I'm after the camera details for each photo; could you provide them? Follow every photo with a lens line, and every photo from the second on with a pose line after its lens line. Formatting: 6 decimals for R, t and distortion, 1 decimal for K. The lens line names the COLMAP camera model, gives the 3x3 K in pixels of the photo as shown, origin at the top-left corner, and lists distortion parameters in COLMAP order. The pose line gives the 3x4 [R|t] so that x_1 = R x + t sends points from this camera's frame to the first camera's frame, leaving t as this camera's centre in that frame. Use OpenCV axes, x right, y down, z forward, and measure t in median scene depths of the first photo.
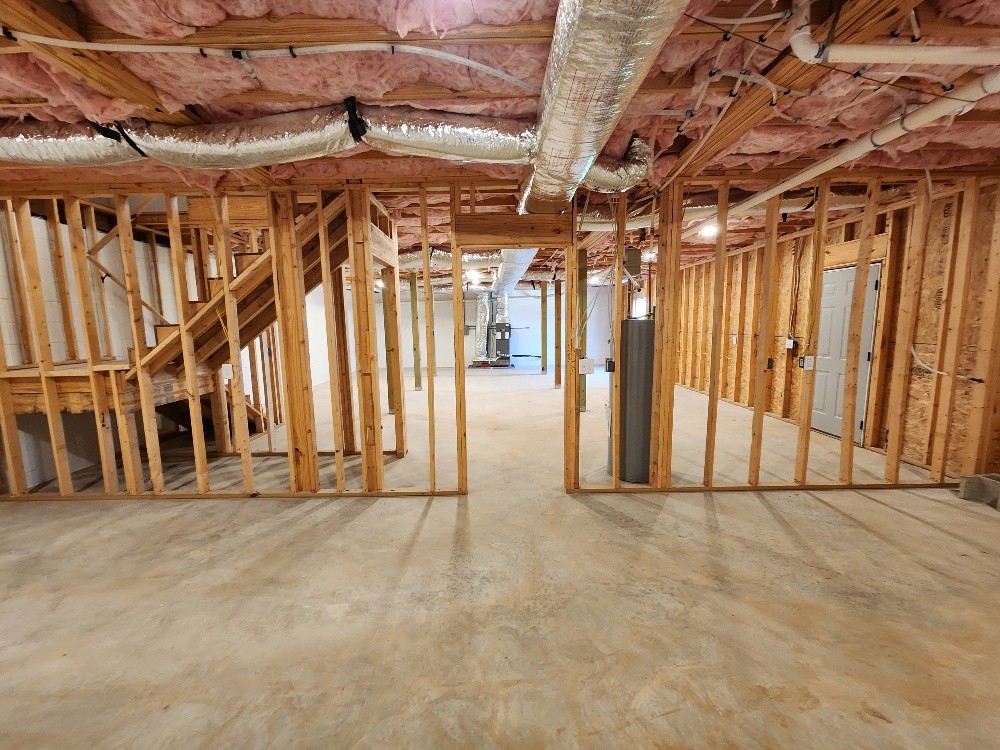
lens RADIAL K [[411.4, 0, 494.5], [0, 411.4, 375.2], [0, 0, 1]] dist [0.006792, -0.004381]
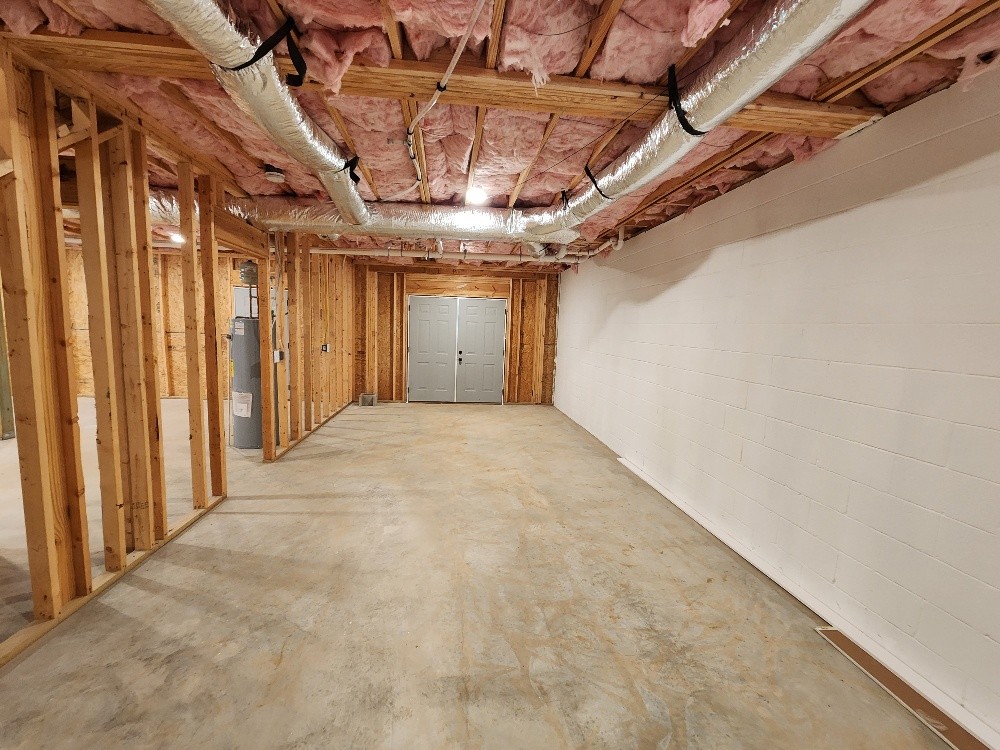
lens RADIAL K [[411.4, 0, 490.4], [0, 411.4, 379.2], [0, 0, 1]] dist [0.006792, -0.004381]
pose [[-0.093876, -0.108016, 0.989707, -1.251556], [0.090996, 0.989005, 0.116571, -0.045845], [-0.991417, 0.101002, -0.083015, 0.525259]]
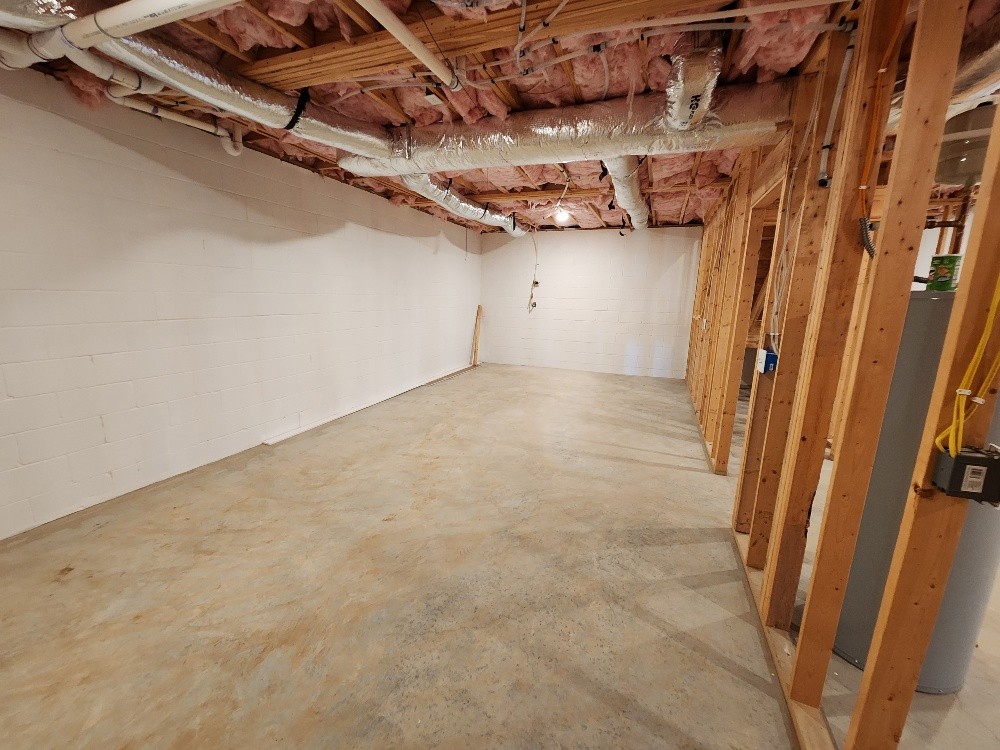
lens RADIAL K [[411.4, 0, 492.6], [0, 411.4, 372.3], [0, 0, 1]] dist [0.006792, -0.004381]
pose [[-0.369126, 0.187269, -0.910317, 1.138564], [-0.133422, 0.958665, 0.251316, -0.130602], [0.919753, 0.214224, -0.328882, 0.940260]]
